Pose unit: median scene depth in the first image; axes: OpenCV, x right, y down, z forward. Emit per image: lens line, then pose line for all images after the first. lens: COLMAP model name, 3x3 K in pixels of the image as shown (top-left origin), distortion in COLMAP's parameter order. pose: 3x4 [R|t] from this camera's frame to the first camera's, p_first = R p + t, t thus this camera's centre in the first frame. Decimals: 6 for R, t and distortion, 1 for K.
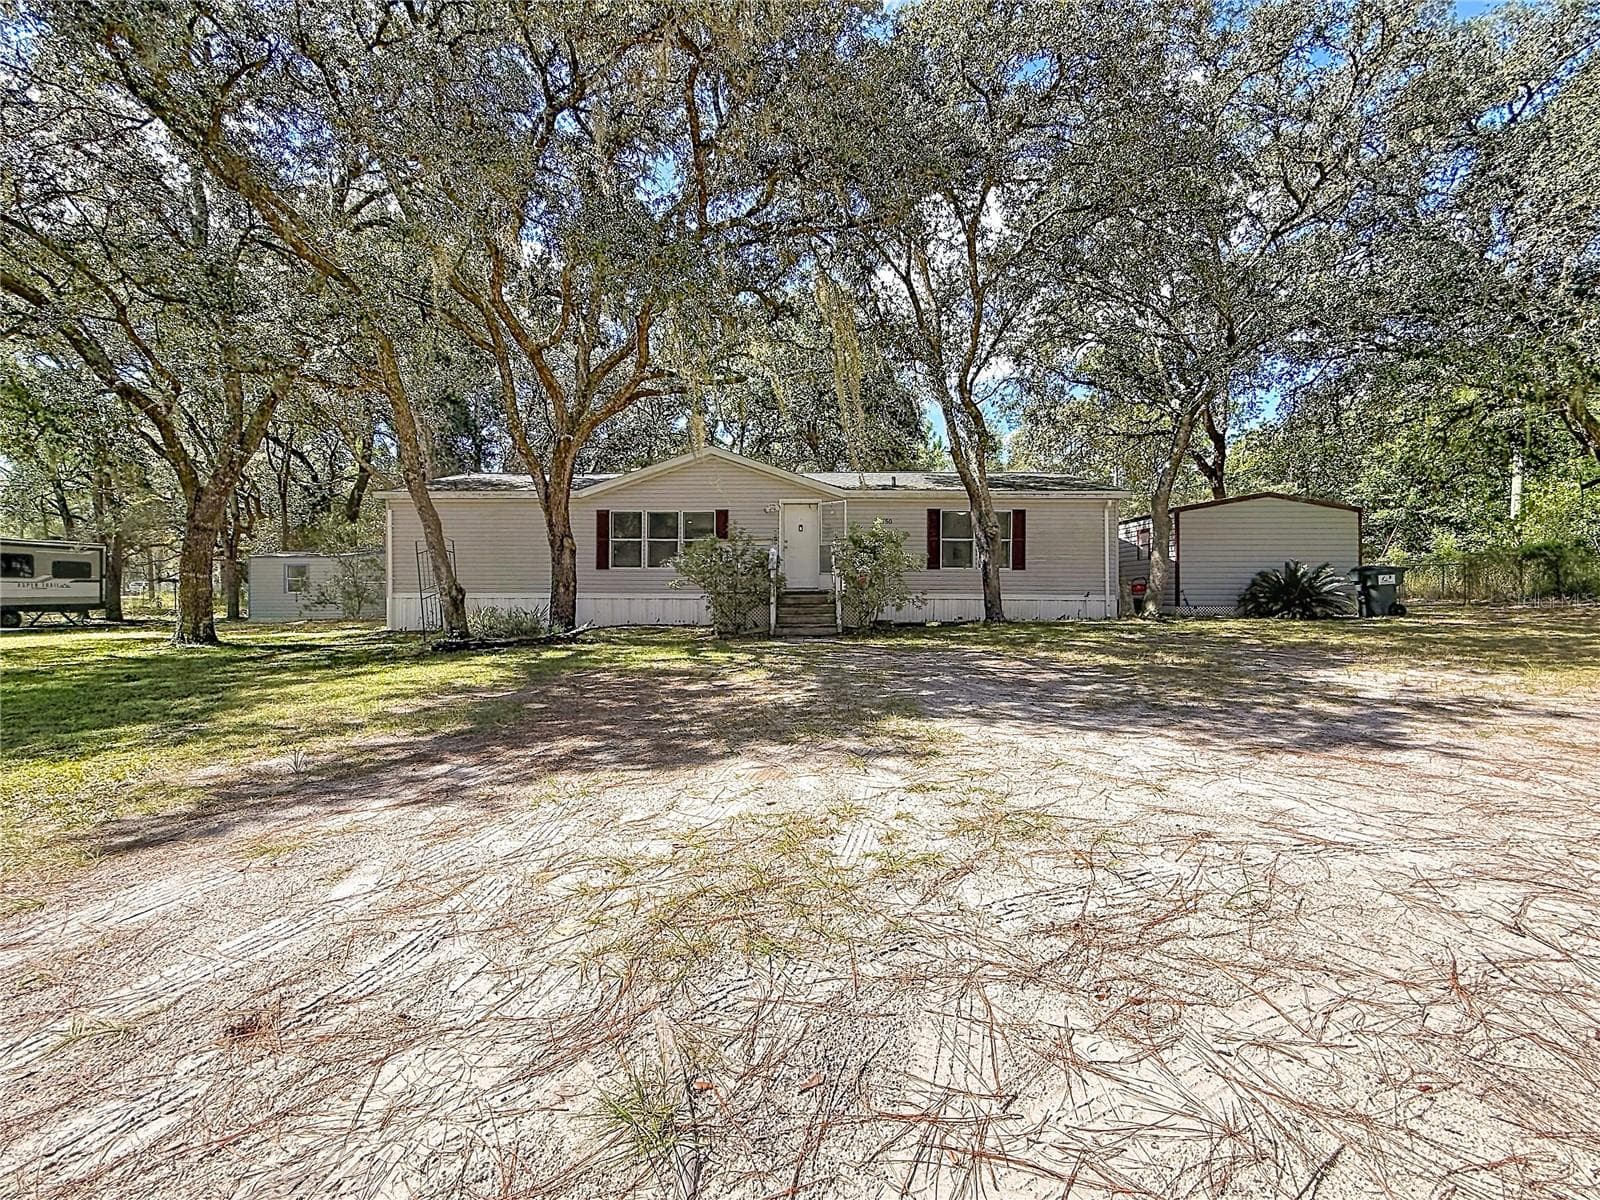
lens RADIAL K [[668.9, 0, 794.6], [0, 668.9, 580.8], [0, 0, 1]] dist [0.000865, 0.000015]
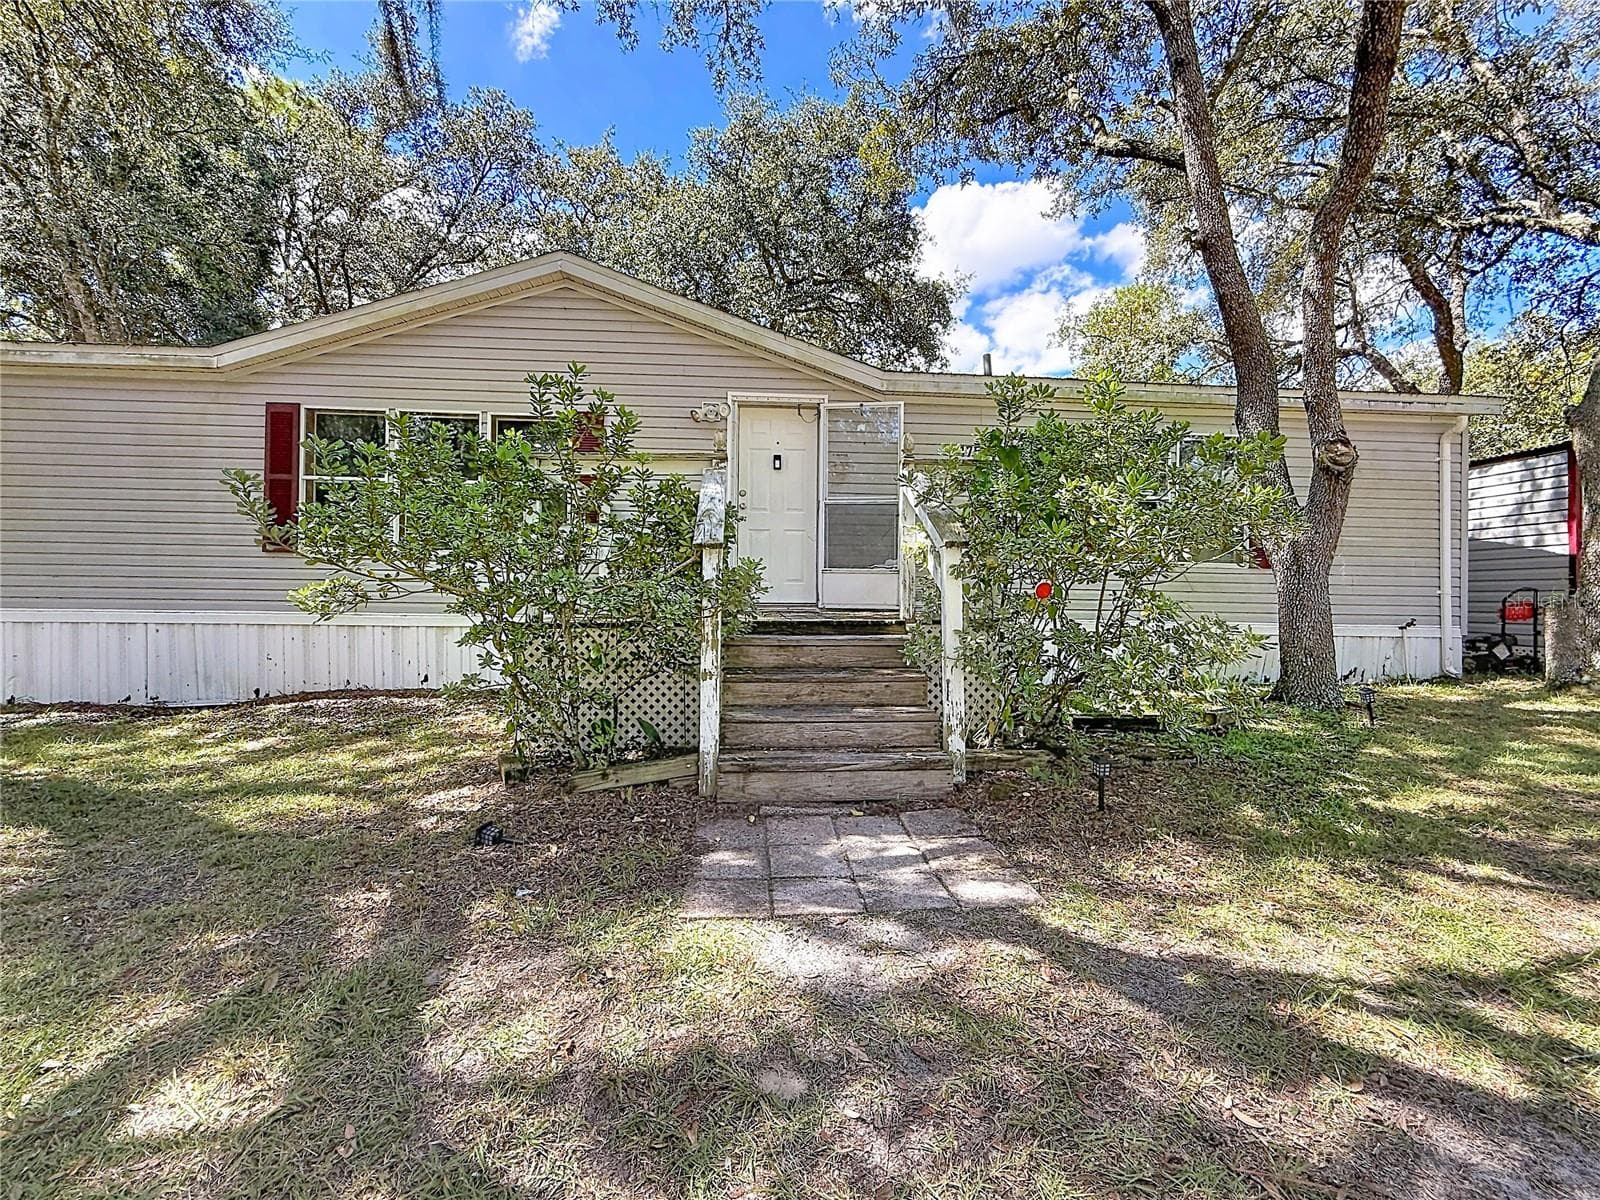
lens RADIAL K [[695.7, 0, 801.1], [0, 695.7, 583.7], [0, 0, 1]] dist [0.000448, -0.000327]
pose [[0.995169, 0.012489, 0.097382, -0.020360], [-0.012347, 0.999922, -0.002059, -0.001367], [-0.097400, 0.000847, 0.995245, 0.640223]]
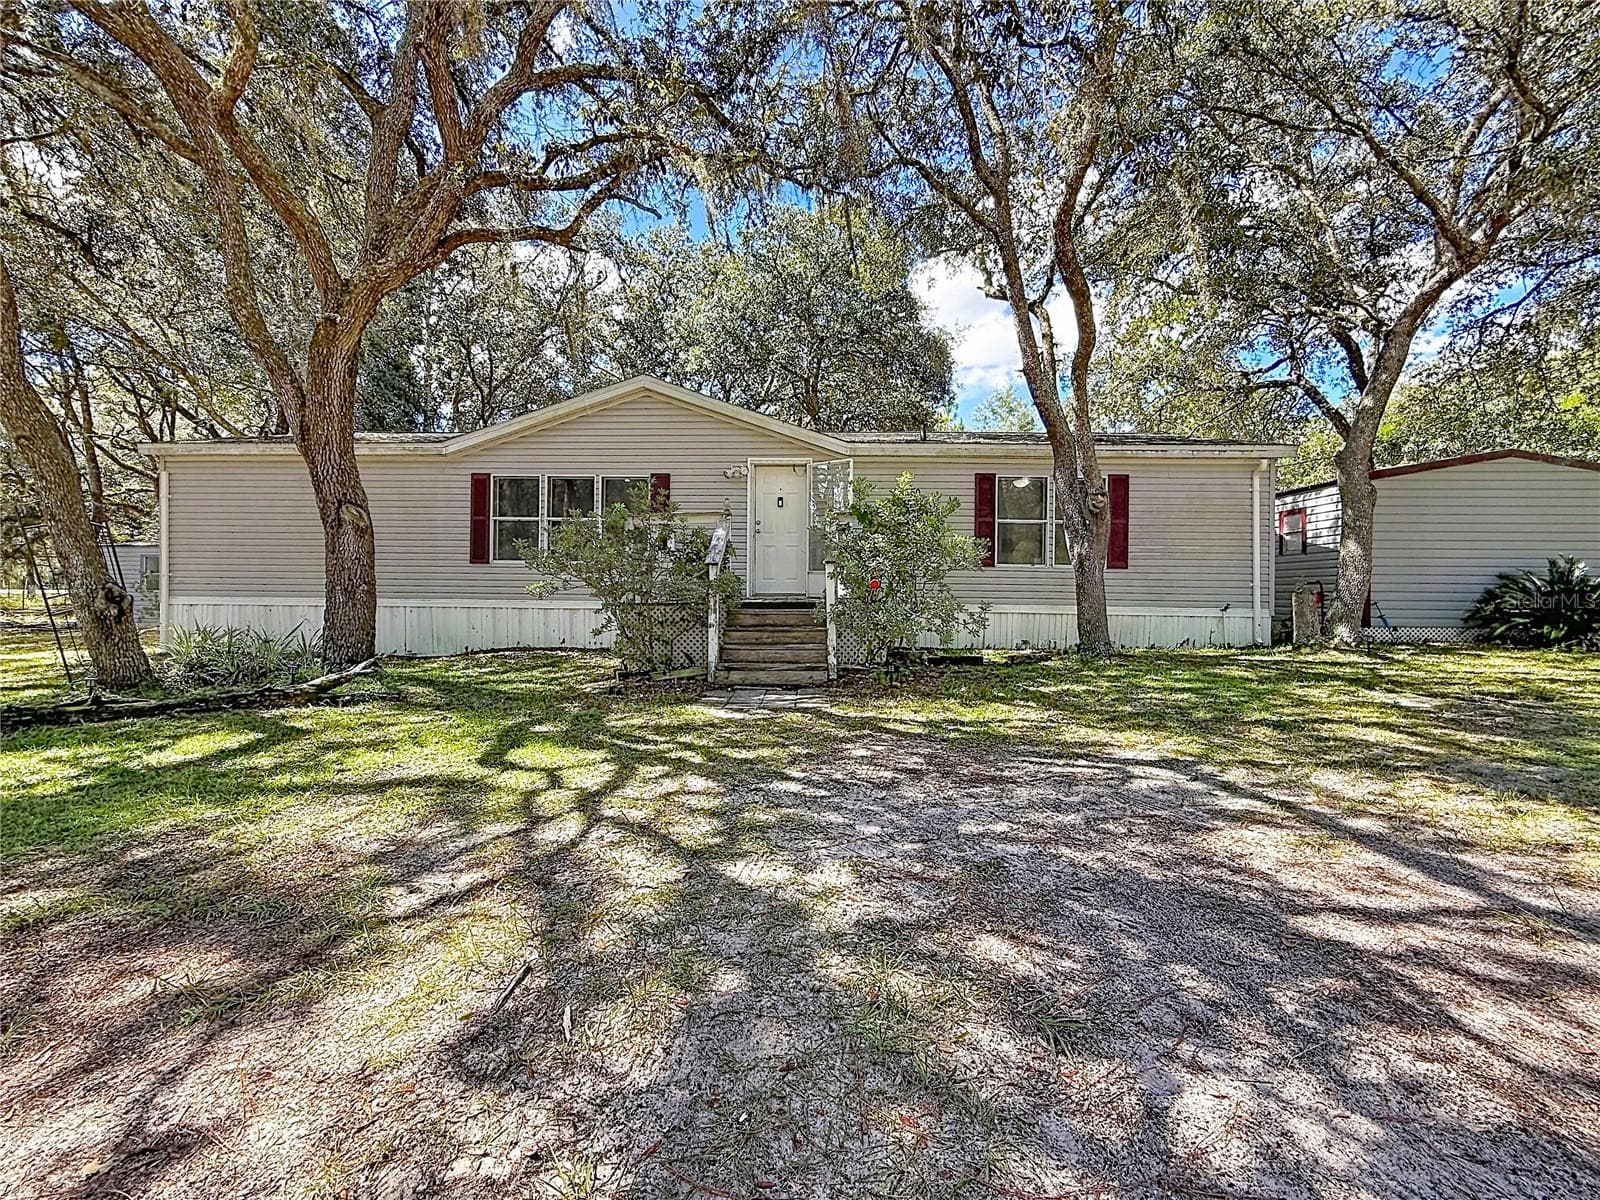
lens RADIAL K [[668.9, 0, 794.6], [0, 668.9, 580.8], [0, 0, 1]] dist [0.000865, 0.000015]
pose [[0.999860, 0.007352, -0.015010, 0.038751], [-0.007341, 0.999973, 0.000791, -0.003201], [0.015016, -0.000681, 0.999887, 0.396717]]
